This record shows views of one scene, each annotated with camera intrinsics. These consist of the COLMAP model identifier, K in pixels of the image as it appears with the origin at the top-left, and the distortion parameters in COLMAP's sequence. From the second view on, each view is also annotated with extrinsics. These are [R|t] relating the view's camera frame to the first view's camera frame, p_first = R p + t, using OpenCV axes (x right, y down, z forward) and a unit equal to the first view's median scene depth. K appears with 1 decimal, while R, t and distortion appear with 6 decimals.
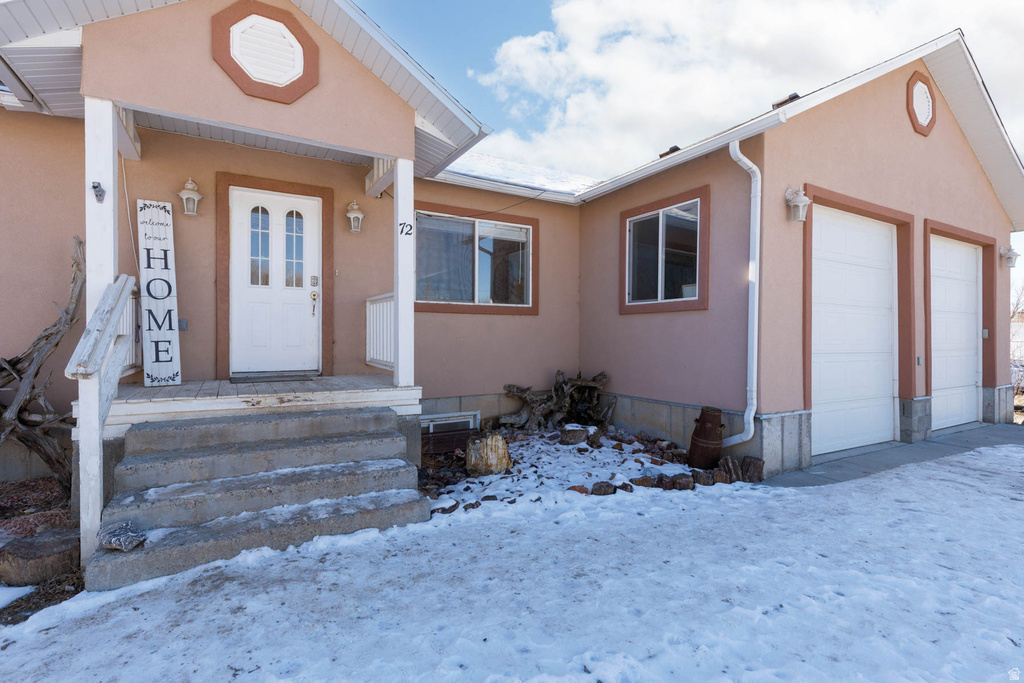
lens RADIAL K [[486.0, 0, 512.0], [0, 486.0, 341.5], [0, 0, 1]] dist [0.002309, -0.000577]
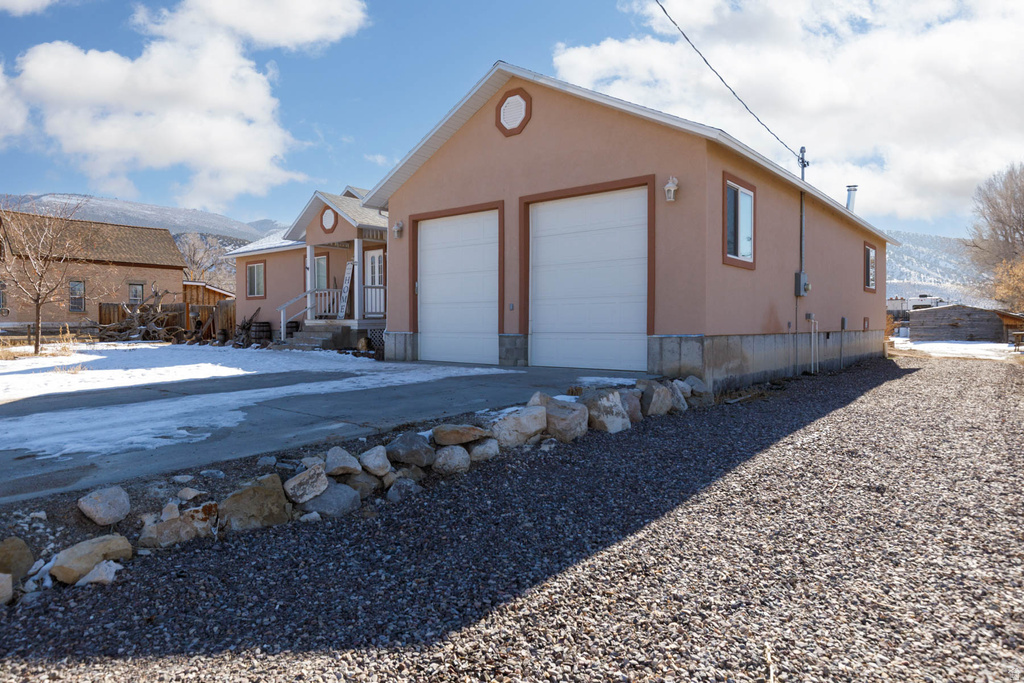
lens RADIAL K [[635.8, 0, 512.0], [0, 635.8, 341.5], [0, 0, 1]] dist [0.000143, 0.000101]
pose [[0.341067, 0.021424, -0.939795, 2.762016], [-0.002701, 0.999758, 0.021811, 0.107496], [0.940035, -0.004901, 0.341043, 0.454235]]
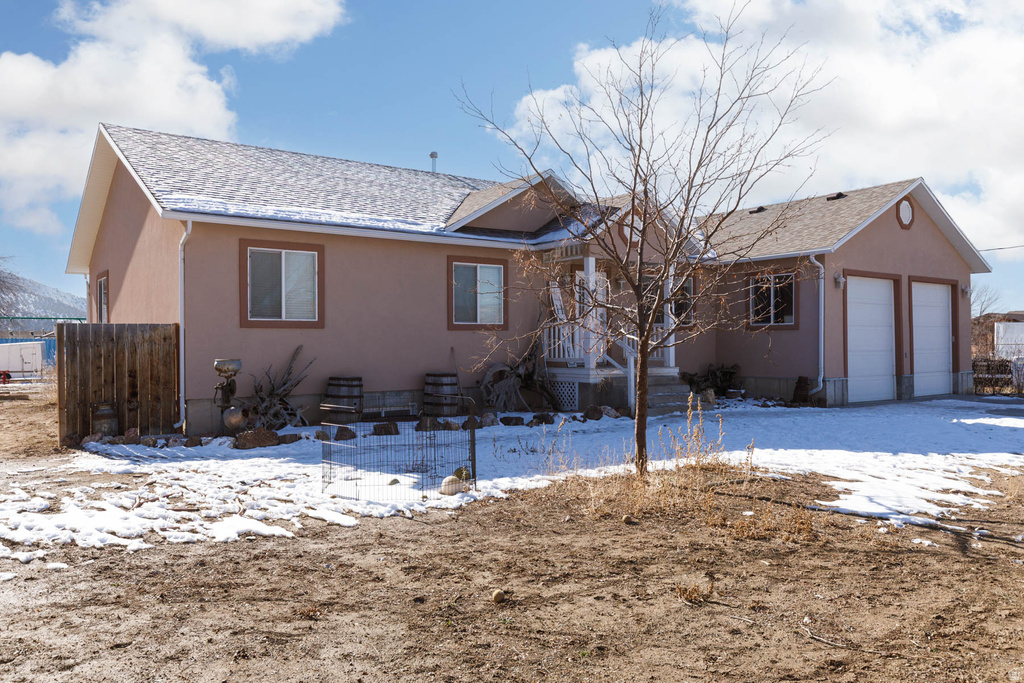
lens RADIAL K [[753.7, 0, 512.0], [0, 753.7, 341.5], [0, 0, 1]] dist [-0.008568, 0.005842]
pose [[0.994679, -0.009530, 0.102578, -0.996888], [0.010919, 0.999856, -0.012980, 0.010620], [-0.102440, 0.014031, 0.994640, -1.794641]]
